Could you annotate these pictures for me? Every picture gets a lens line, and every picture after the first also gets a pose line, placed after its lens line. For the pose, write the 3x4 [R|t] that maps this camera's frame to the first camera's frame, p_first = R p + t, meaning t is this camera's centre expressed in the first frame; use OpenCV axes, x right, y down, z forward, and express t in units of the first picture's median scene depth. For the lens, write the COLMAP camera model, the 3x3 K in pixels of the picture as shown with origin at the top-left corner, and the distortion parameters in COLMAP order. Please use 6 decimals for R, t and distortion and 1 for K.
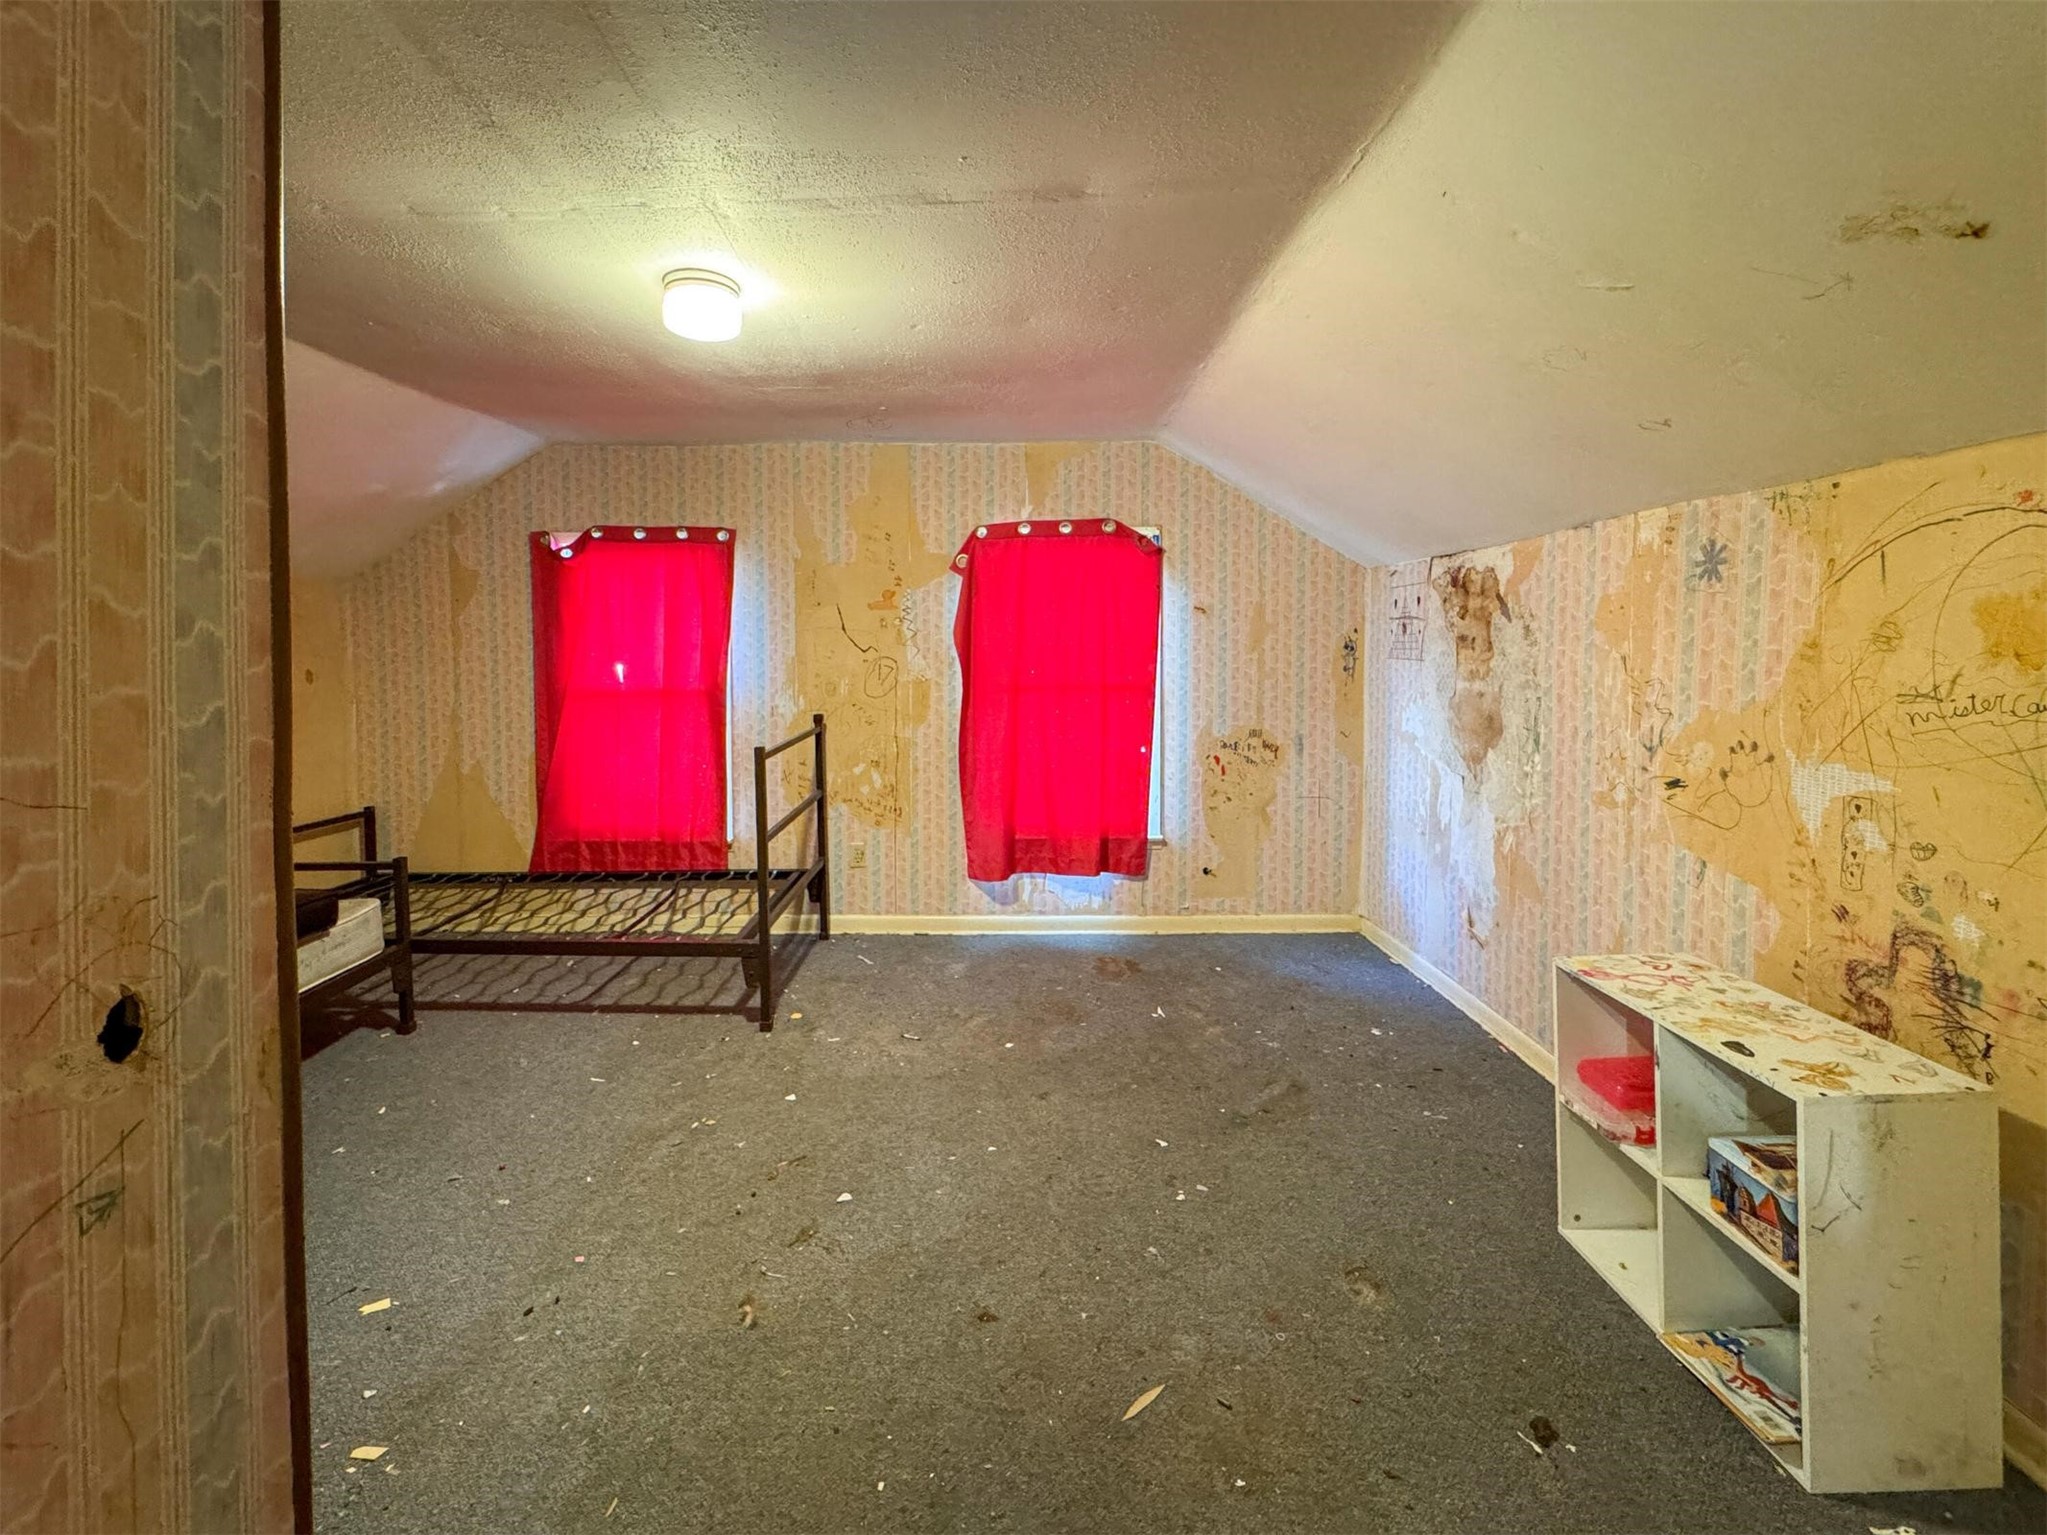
lens RADIAL K [[819.5, 0, 982.8], [0, 819.5, 654.2], [0, 0, 1]] dist [-0.009784, -0.000639]
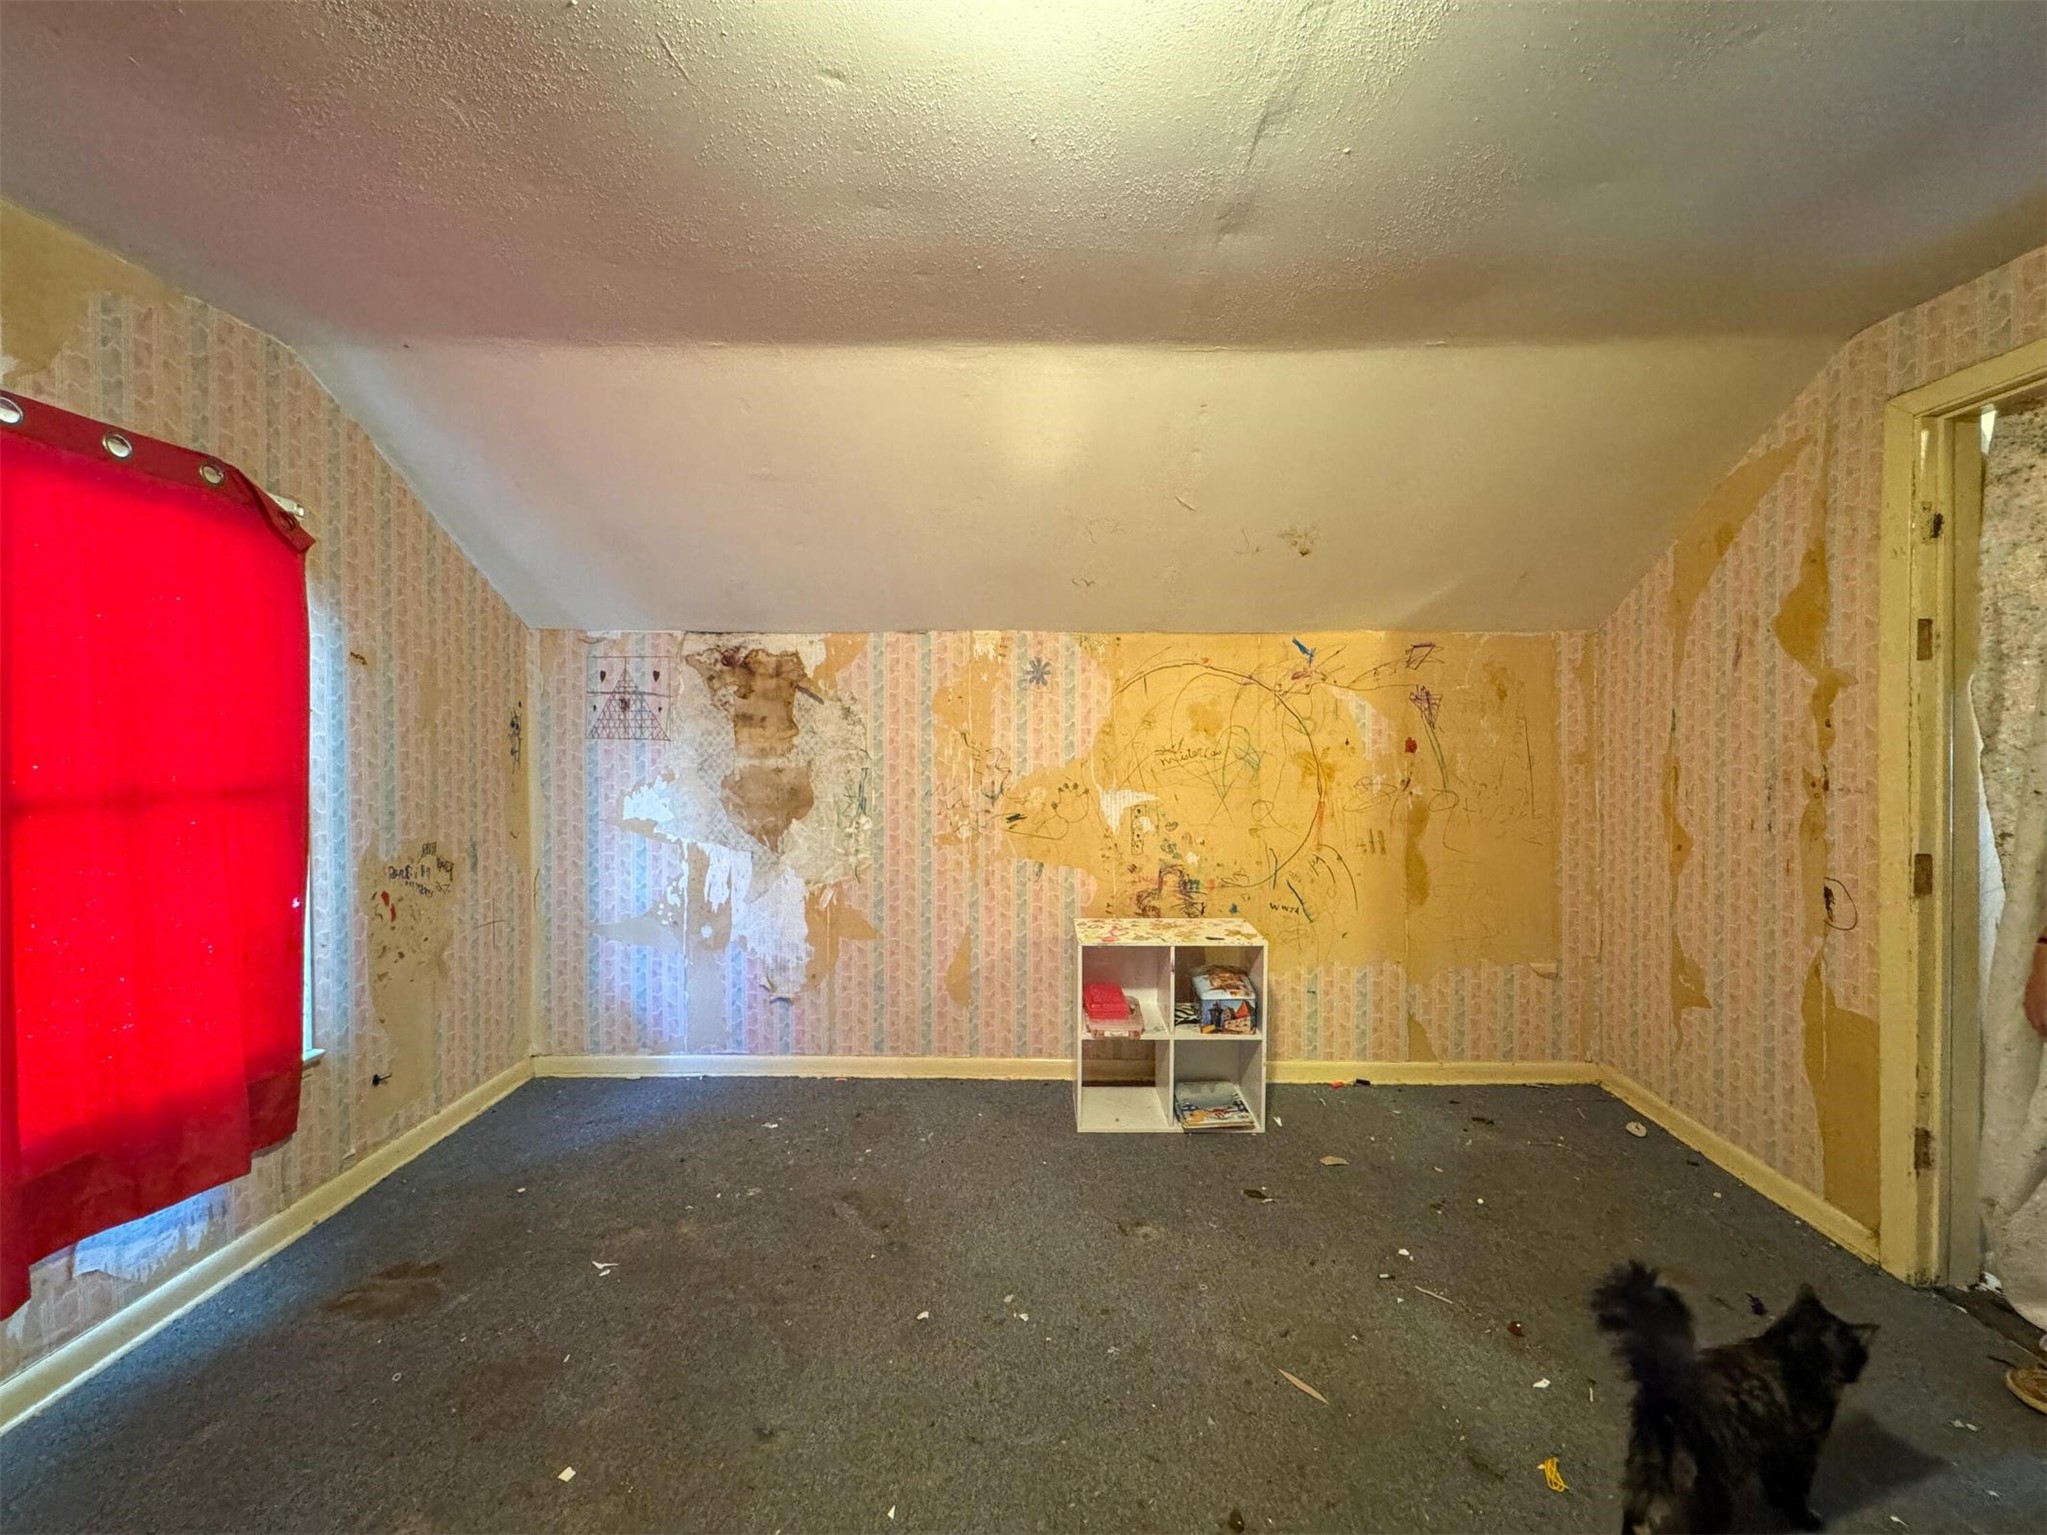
lens RADIAL K [[819.5, 0, 1022.2], [0, 819.5, 745.6], [0, 0, 1]] dist [-0.009784, -0.000639]
pose [[0.008242, -0.002238, 0.999964, -0.497886], [0.004873, 0.999986, 0.002198, 0.017817], [-0.999954, 0.004855, 0.008253, 0.737494]]
